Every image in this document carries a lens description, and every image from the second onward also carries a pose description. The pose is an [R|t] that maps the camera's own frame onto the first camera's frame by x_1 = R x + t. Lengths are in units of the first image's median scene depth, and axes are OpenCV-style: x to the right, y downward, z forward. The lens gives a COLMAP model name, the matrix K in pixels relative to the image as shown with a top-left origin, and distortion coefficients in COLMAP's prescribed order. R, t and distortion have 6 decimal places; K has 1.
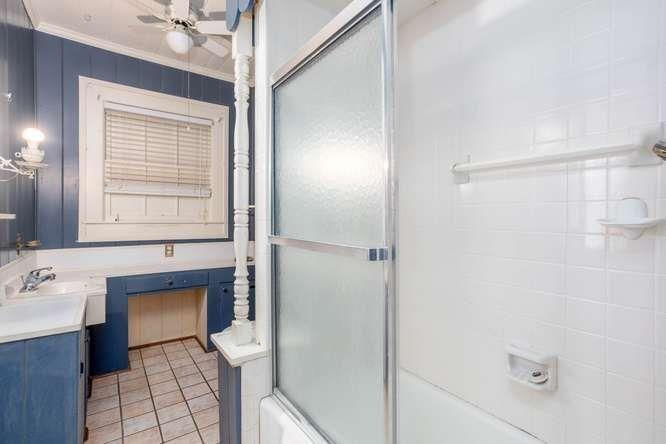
lens RADIAL K [[329.1, 0, 327.5], [0, 329.1, 219.8], [0, 0, 1]] dist [0.007566, 0.007585]
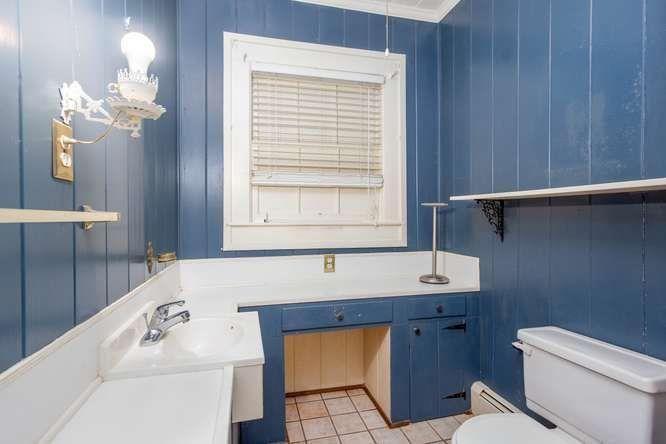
lens RADIAL K [[329.1, 0, 334.4], [0, 329.1, 221.7], [0, 0, 1]] dist [0.007566, 0.007585]
pose [[0.947085, -0.002086, -0.320976, -0.253546], [0.004690, 0.999962, 0.007339, -0.002572], [0.320948, -0.008456, 0.947059, 0.346996]]
